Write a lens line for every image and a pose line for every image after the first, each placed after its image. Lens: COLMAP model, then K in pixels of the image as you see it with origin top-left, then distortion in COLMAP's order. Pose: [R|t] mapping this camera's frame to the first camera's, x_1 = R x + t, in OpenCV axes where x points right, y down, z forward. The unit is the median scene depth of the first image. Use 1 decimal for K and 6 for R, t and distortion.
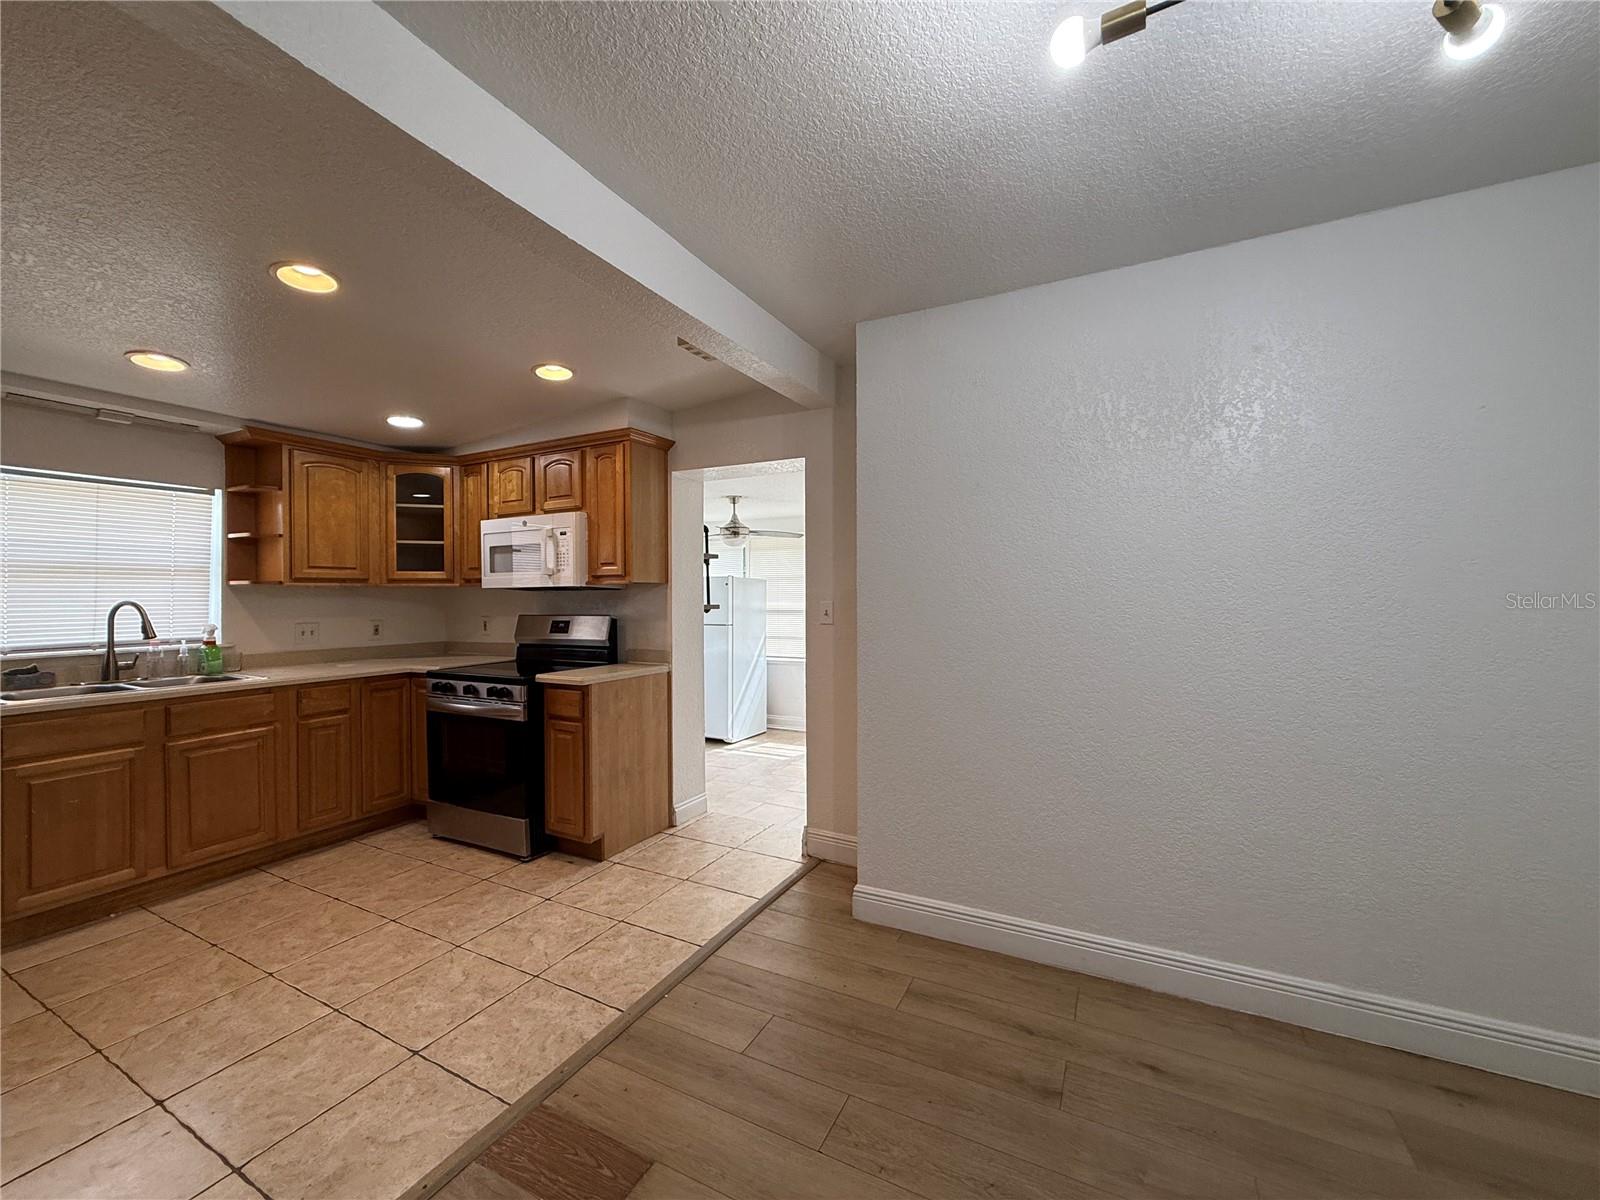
lens RADIAL K [[657.5, 0, 795.1], [0, 657.5, 595.5], [0, 0, 1]] dist [-0.002225, 0.000695]
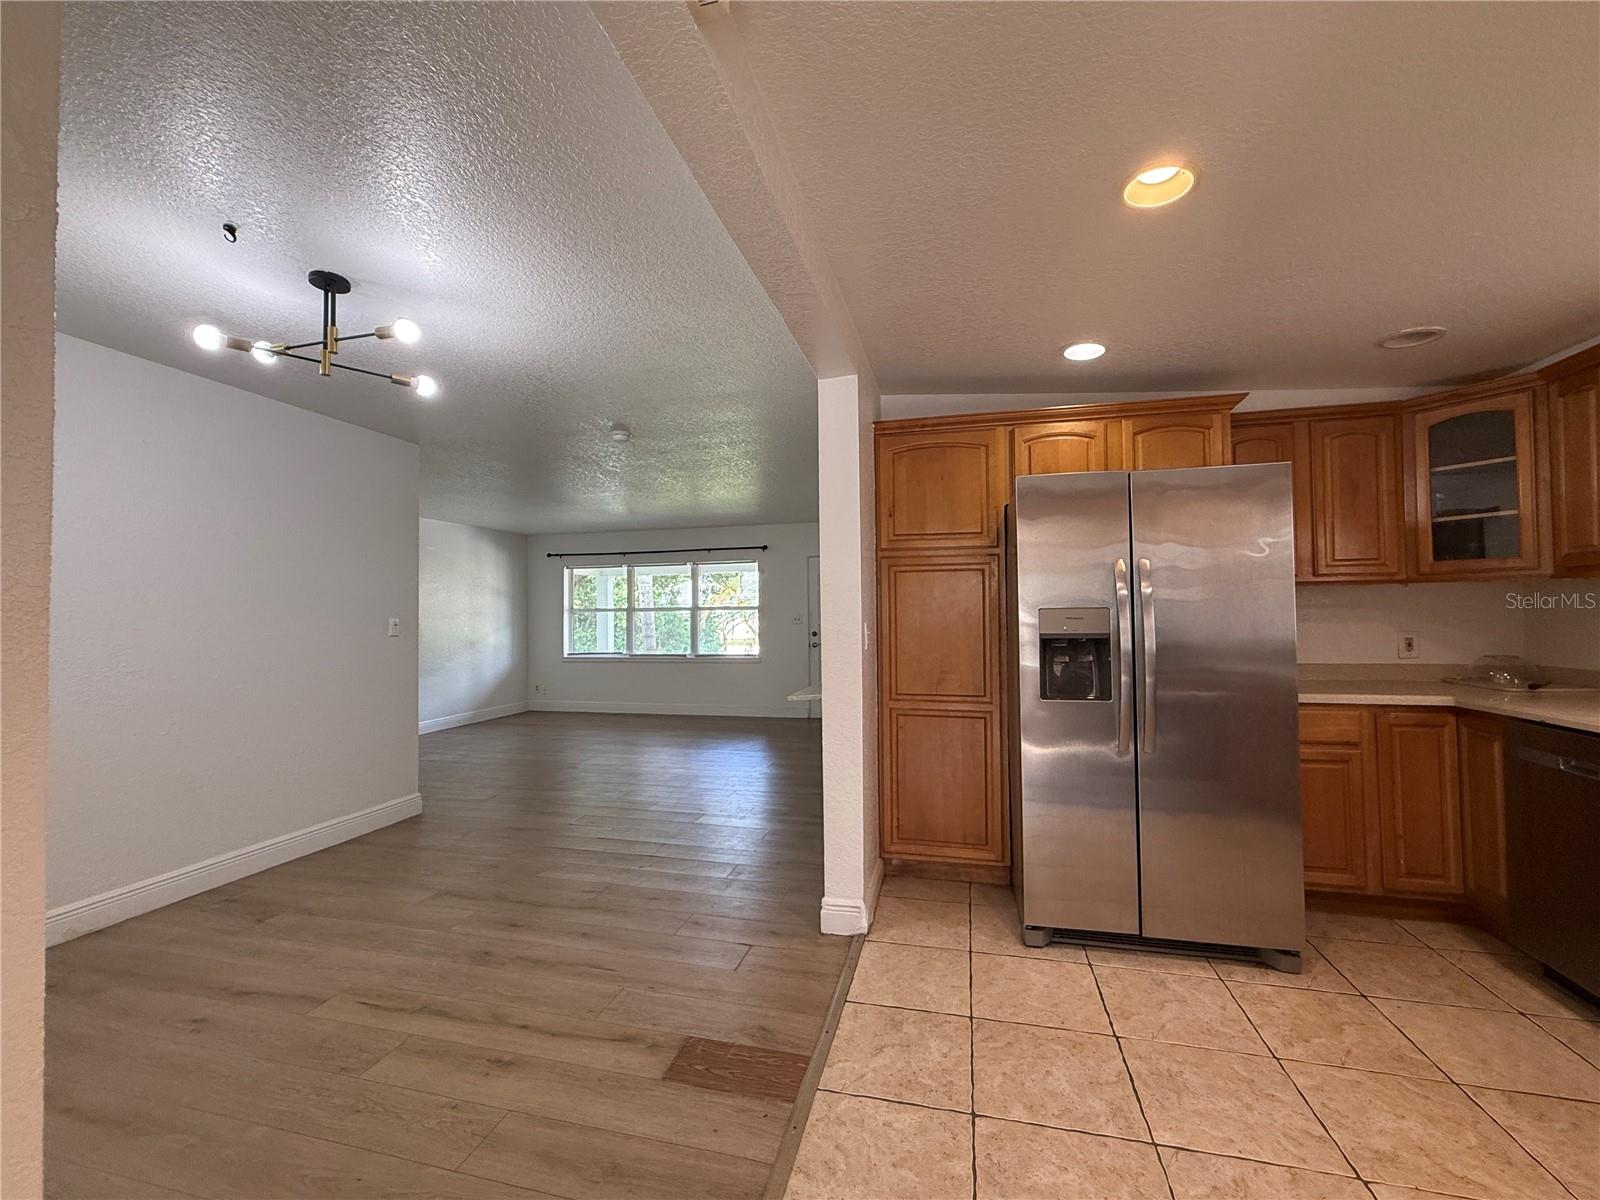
lens RADIAL K [[657.5, 0, 794.6], [0, 657.5, 600.4], [0, 0, 1]] dist [-0.002225, 0.000695]
pose [[-0.970909, 0.011831, -0.239156, -0.073730], [0.016777, 0.999685, -0.018656, 0.011094], [0.238860, -0.022126, -0.970802, 0.934918]]
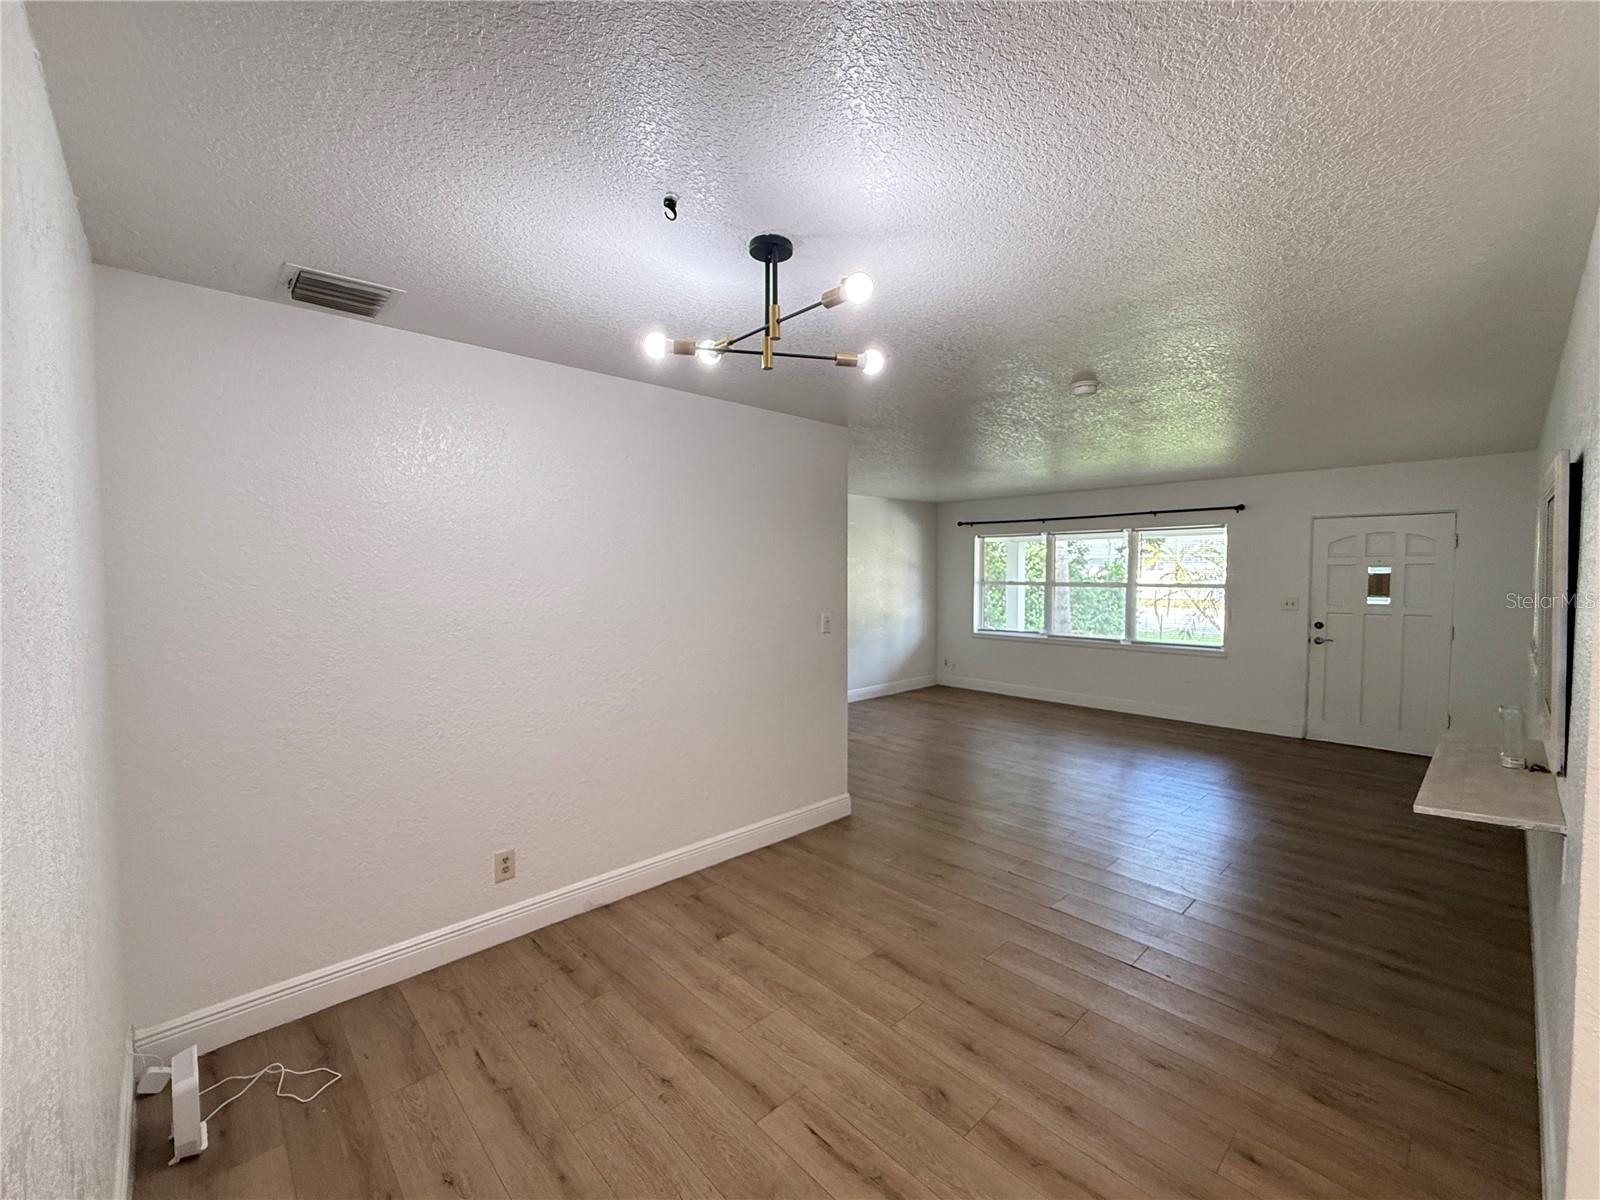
lens RADIAL K [[657.5, 0, 799.5], [0, 657.5, 603.3], [0, 0, 1]] dist [-0.002225, 0.000695]
pose [[-0.947042, -0.006979, 0.321035, 0.021085], [0.010114, 0.998619, 0.051545, -0.068349], [-0.320951, 0.052063, -0.945664, 0.705509]]
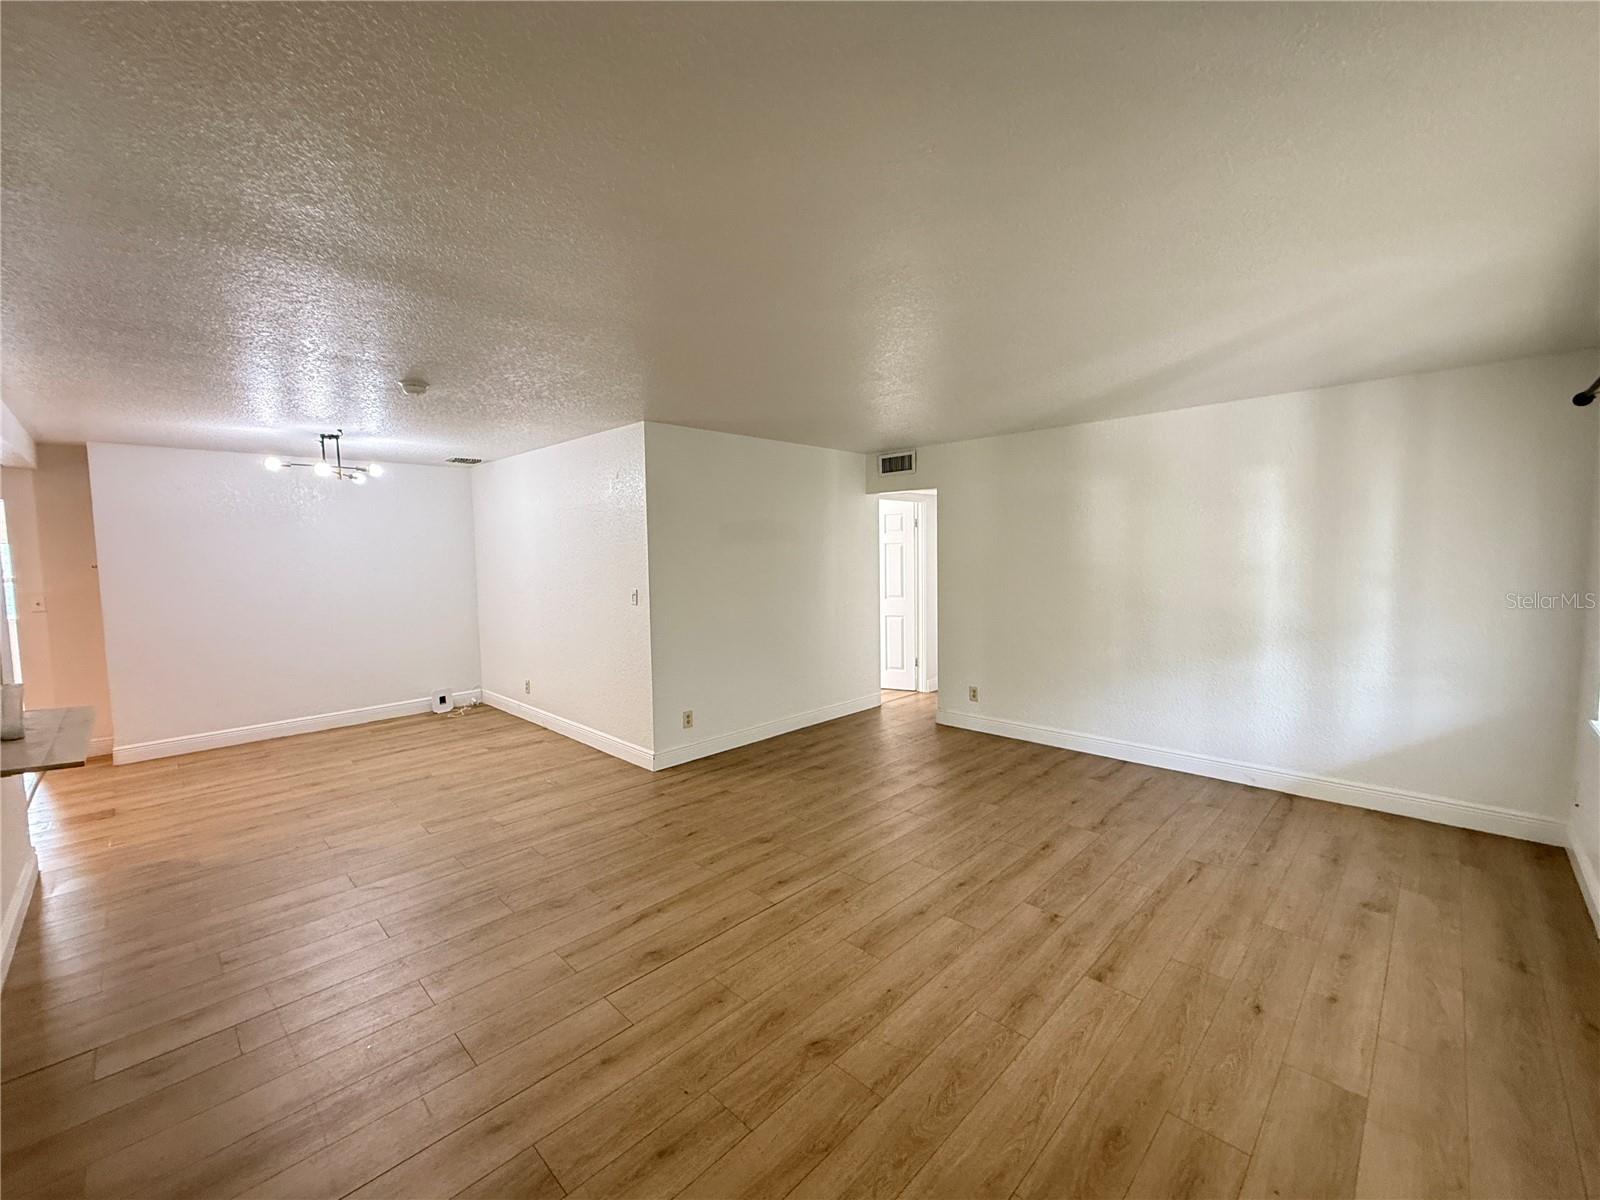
lens RADIAL K [[657.5, 0, 804.5], [0, 657.5, 598.5], [0, 0, 1]] dist [-0.002225, 0.000695]
pose [[0.279315, -0.065452, 0.957966, -0.828044], [0.016858, 0.997855, 0.063262, -0.049338], [-0.960052, -0.001521, 0.279819, -1.057086]]
